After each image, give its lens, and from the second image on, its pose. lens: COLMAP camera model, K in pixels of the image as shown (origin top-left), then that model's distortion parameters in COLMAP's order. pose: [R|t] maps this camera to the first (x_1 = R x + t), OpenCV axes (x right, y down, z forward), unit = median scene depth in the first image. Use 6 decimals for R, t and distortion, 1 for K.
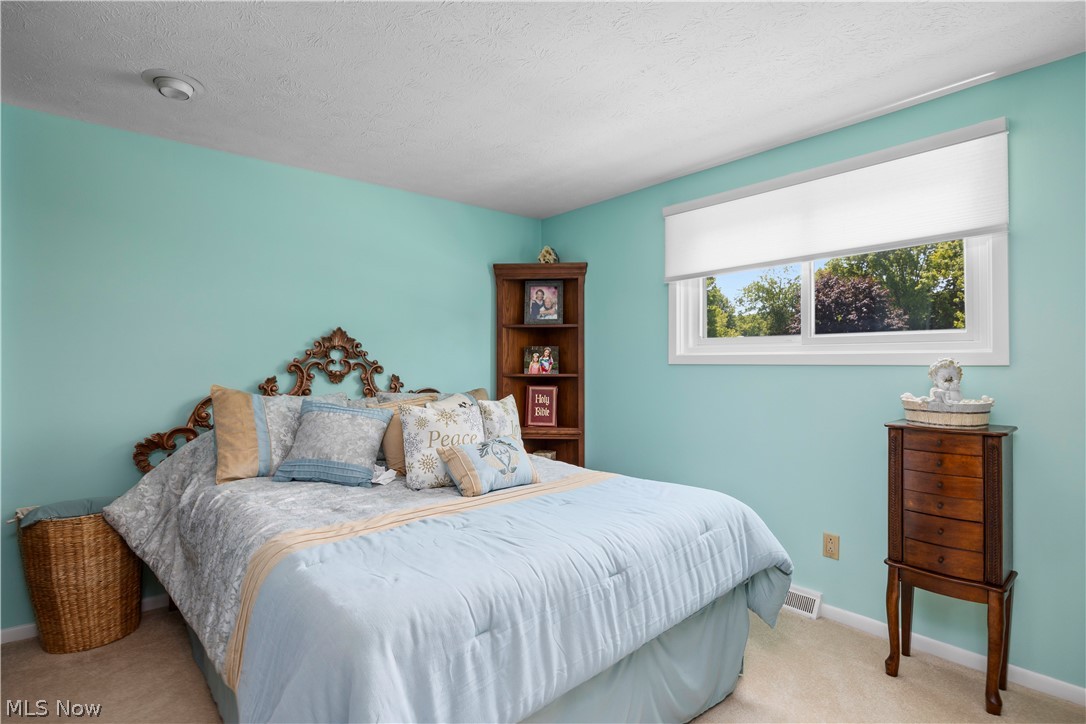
lens RADIAL K [[542.8, 0, 541.2], [0, 542.8, 361.9], [0, 0, 1]] dist [0.000266, 0.000187]
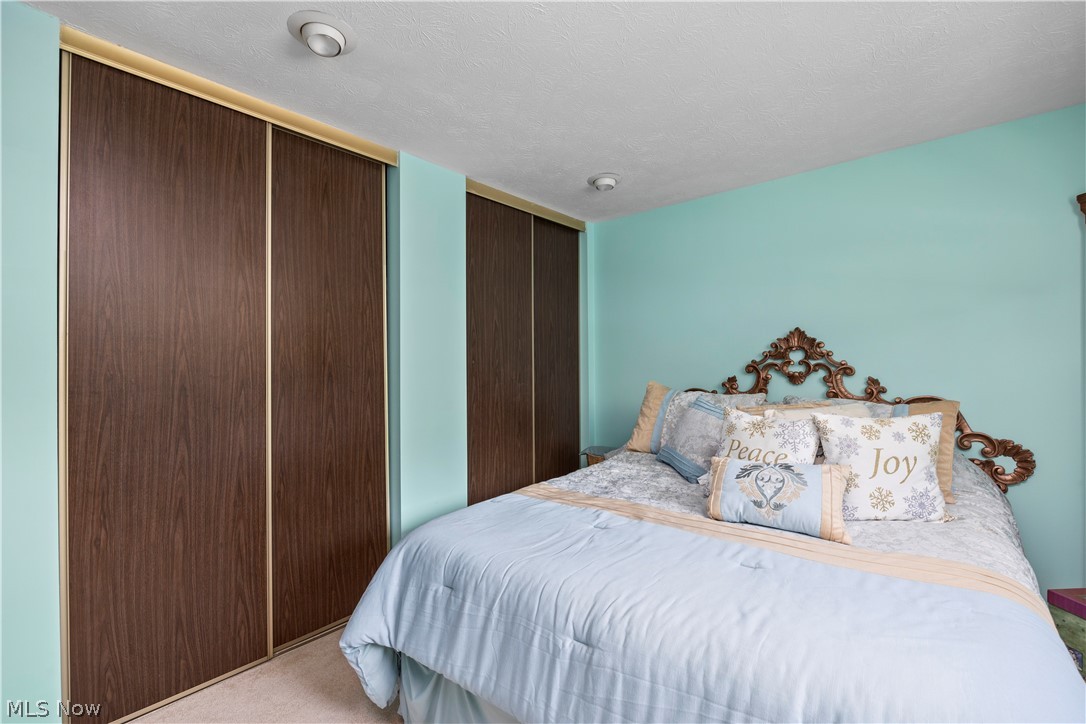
lens RADIAL K [[465.6, 0, 543.0], [0, 465.6, 362.0], [0, 0, 1]] dist [-0.007132, -0.000022]
pose [[0.153220, -0.007824, -0.988161, 0.510221], [0.009181, 0.999937, -0.006493, -0.000114], [0.988149, -0.008077, 0.153282, 0.557011]]
